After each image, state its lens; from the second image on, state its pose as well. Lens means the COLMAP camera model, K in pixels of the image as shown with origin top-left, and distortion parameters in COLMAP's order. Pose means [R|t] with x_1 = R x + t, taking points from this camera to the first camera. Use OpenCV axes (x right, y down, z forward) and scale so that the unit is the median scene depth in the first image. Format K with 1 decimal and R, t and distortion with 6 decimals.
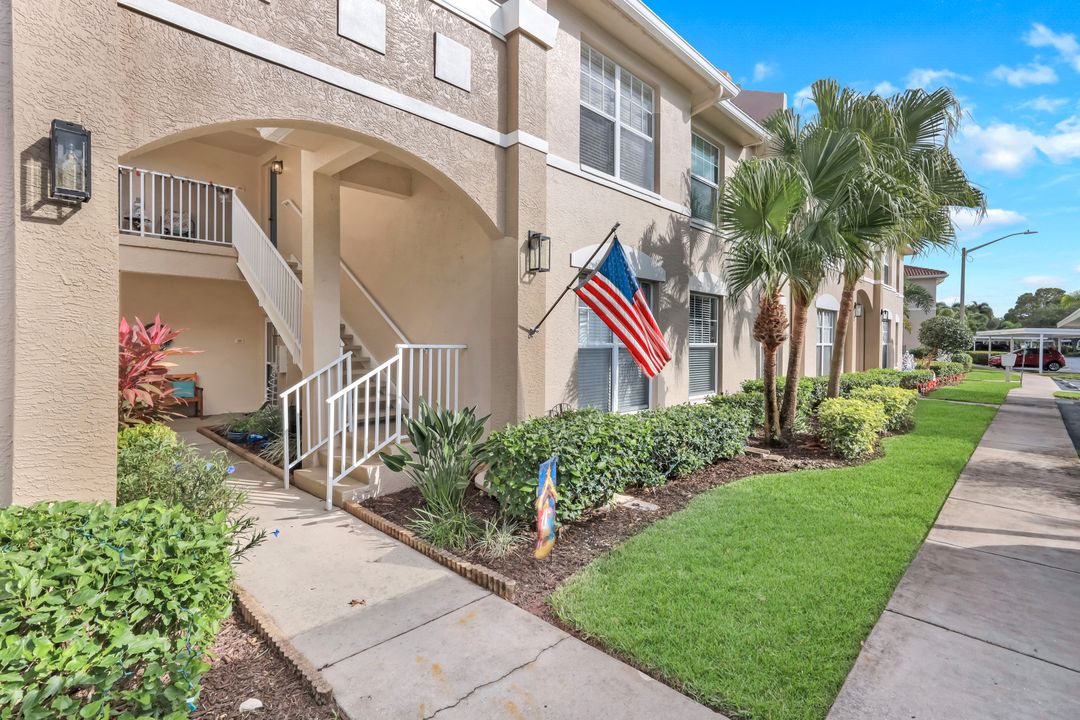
lens RADIAL K [[511.1, 0, 538.0], [0, 511.1, 348.2], [0, 0, 1]] dist [-0.003247, -0.000472]
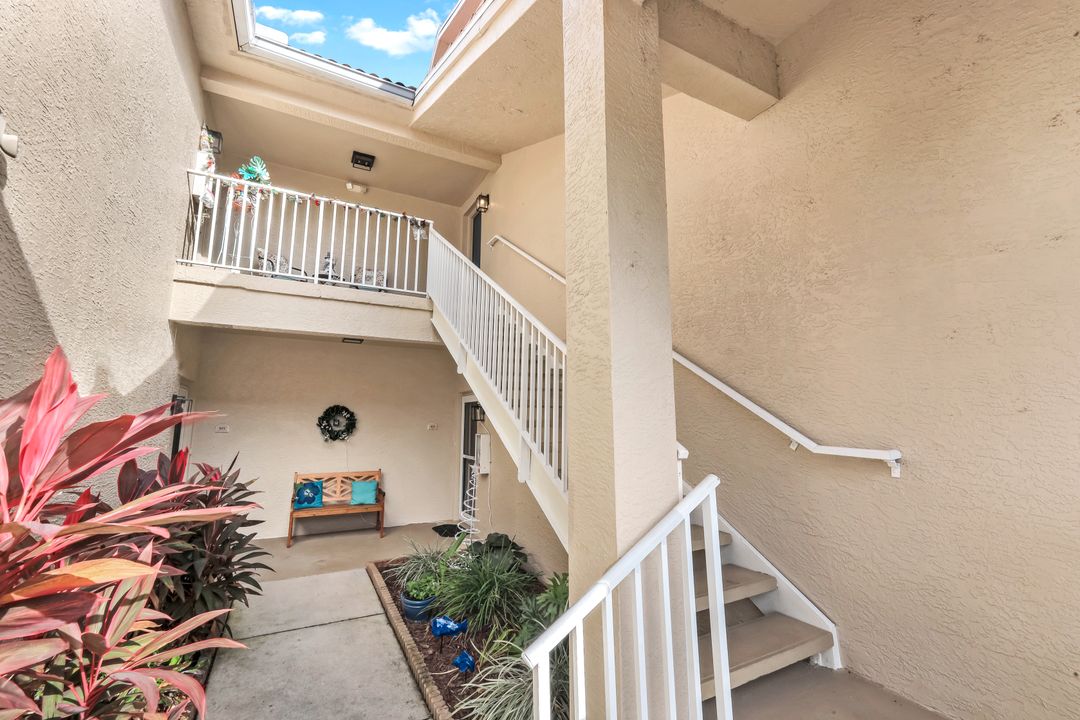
lens RADIAL K [[440.9, 0, 538.7], [0, 440.9, 358.3], [0, 0, 1]] dist [0.001114, 0.000009]
pose [[0.951762, -0.045299, -0.303476, -0.262317], [-0.001804, 0.988200, -0.153162, -0.017309], [0.306833, 0.146321, 0.940449, 0.475207]]
